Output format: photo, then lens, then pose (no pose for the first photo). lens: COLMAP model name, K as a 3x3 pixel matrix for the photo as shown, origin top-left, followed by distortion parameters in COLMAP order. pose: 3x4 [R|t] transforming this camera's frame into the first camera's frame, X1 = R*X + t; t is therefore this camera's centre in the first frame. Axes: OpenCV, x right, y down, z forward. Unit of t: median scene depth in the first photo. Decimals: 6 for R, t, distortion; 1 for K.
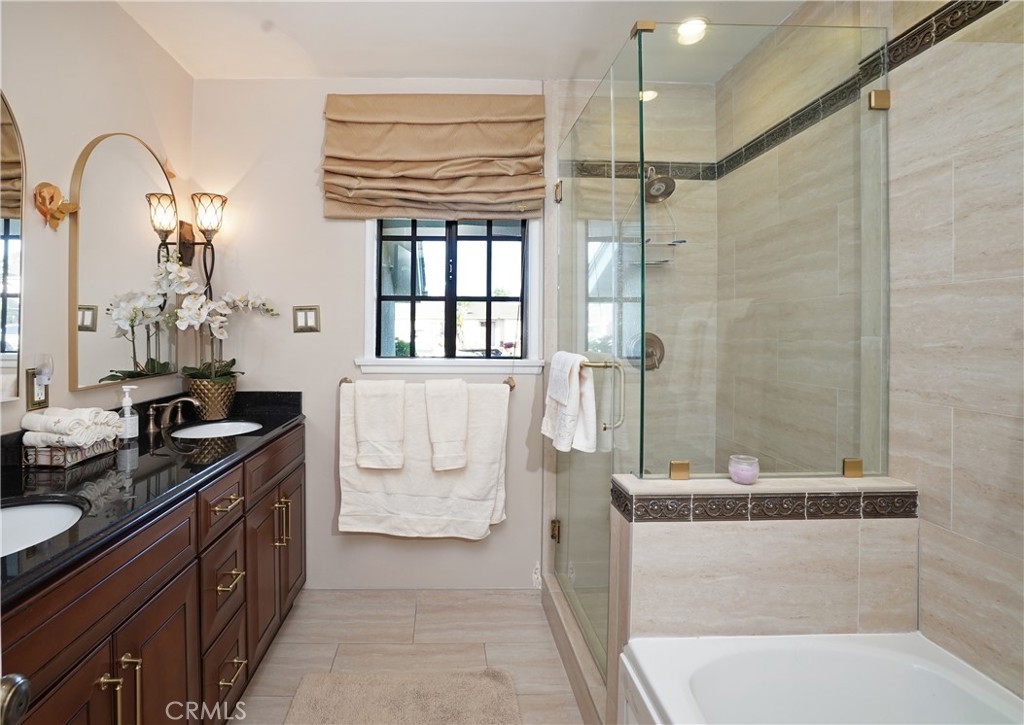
lens RADIAL K [[533.7, 0, 462.4], [0, 533.7, 358.7], [0, 0, 1]] dist [-0.067021, 0.028244]
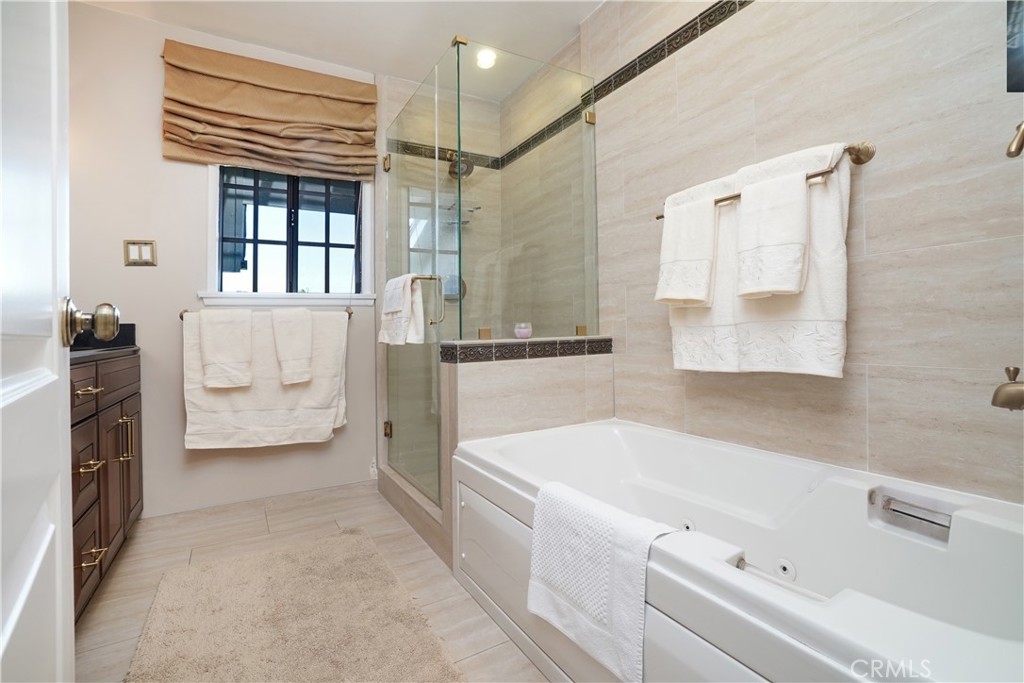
lens RADIAL K [[467.9, 0, 512.0], [0, 467.9, 341.5], [0, 0, 1]] dist [-0.066542, 0.023863]
pose [[0.883660, -0.011910, 0.467977, -0.079237], [0.016767, 0.999840, -0.006216, 0.129664], [-0.467828, 0.013339, 0.883719, -0.119599]]
